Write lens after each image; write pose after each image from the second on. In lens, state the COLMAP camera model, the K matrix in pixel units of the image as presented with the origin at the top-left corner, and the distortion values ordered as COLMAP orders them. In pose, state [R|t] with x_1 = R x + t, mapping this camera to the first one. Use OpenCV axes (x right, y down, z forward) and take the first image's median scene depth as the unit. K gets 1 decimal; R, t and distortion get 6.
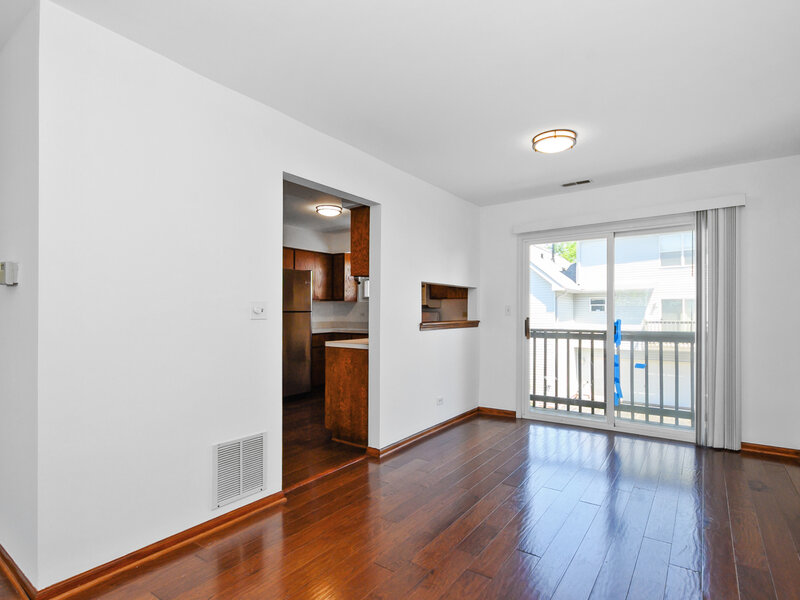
lens RADIAL K [[418.7, 0, 413.4], [0, 418.7, 314.1], [0, 0, 1]] dist [-0.010287, -0.000148]
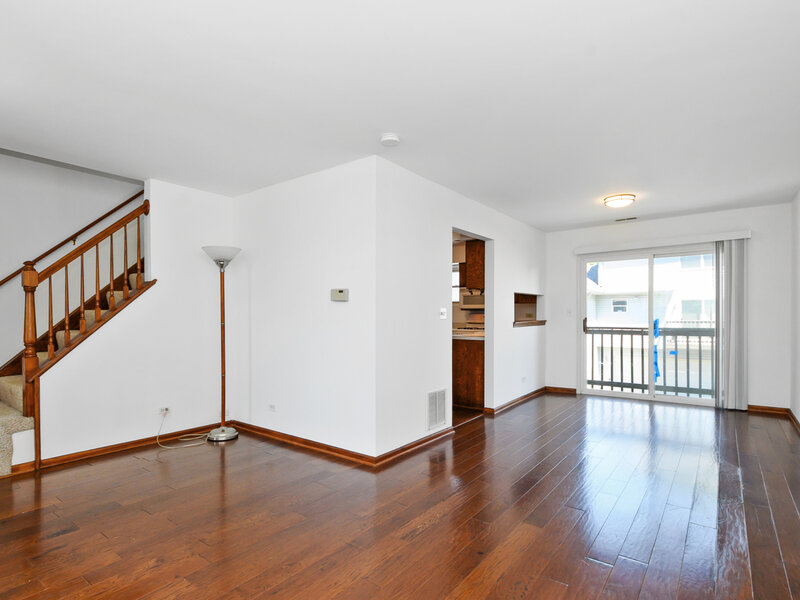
lens RADIAL K [[418.7, 0, 412.5], [0, 418.7, 318.2], [0, 0, 1]] dist [-0.010287, -0.000148]
pose [[0.999475, -0.003785, -0.032173, -0.273437], [0.004019, 0.999966, 0.007217, -0.002600], [0.032144, -0.007343, 0.999456, -0.400722]]
